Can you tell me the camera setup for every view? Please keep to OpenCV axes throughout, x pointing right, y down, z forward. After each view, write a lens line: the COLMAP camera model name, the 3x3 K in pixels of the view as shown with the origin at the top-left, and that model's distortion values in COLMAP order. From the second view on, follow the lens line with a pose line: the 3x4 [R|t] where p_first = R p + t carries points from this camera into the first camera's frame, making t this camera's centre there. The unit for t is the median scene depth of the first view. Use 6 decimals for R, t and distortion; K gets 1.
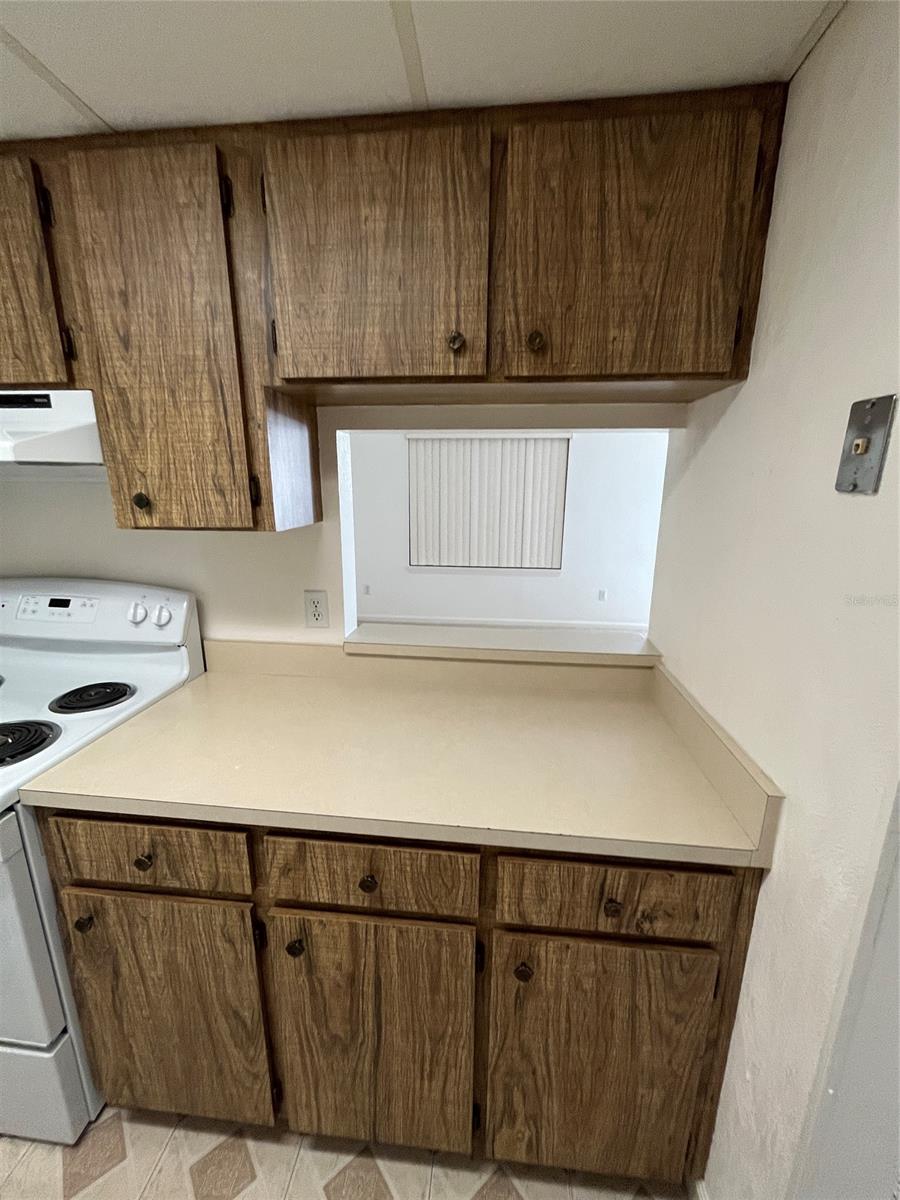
lens RADIAL K [[482.2, 0, 449.8], [0, 482.2, 600.2], [0, 0, 1]] dist [-0.007037, 0.000238]
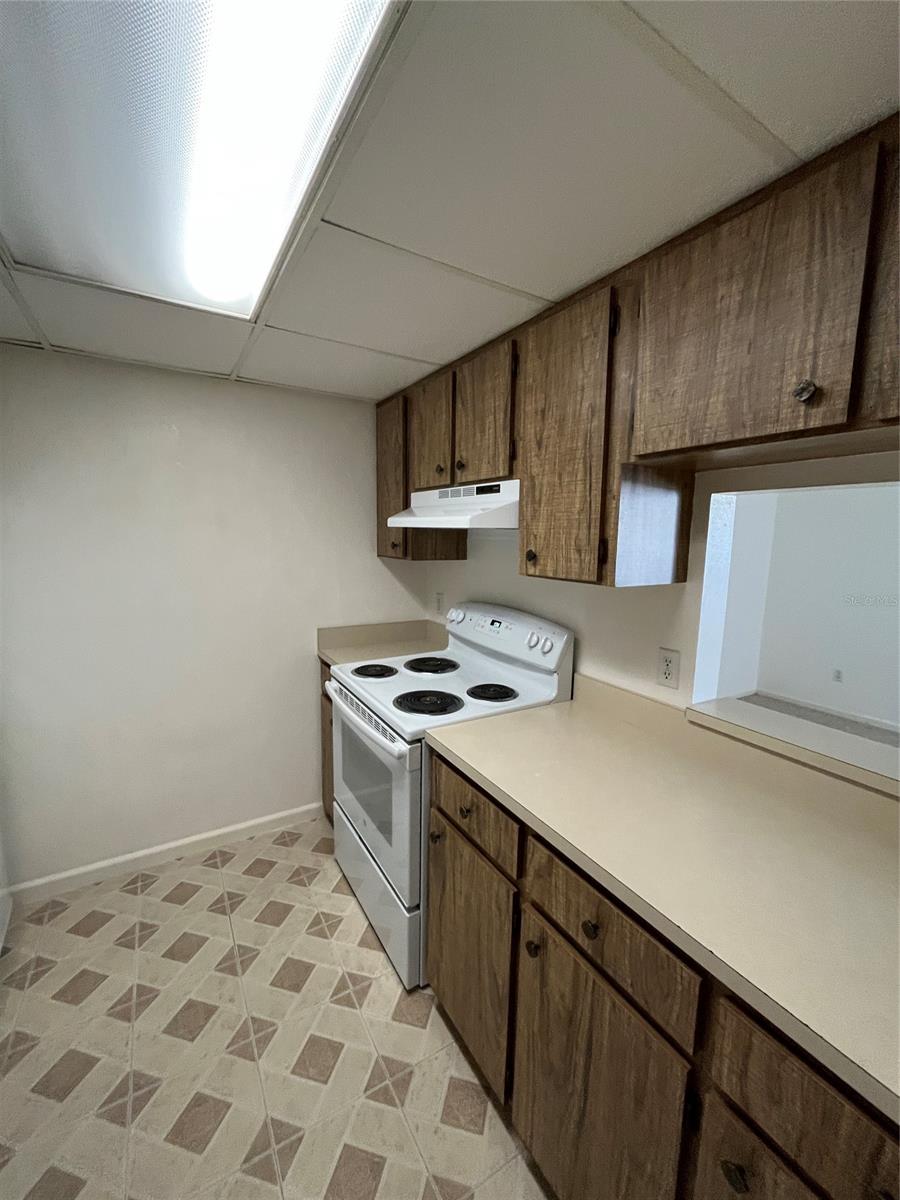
lens RADIAL K [[482.2, 0, 446.3], [0, 482.2, 598.3], [0, 0, 1]] dist [-0.007037, 0.000238]
pose [[0.590563, 0.108660, -0.799643, 0.350514], [-0.200962, 0.979479, -0.015320, -0.022314], [0.781569, 0.169745, 0.600280, 0.022622]]
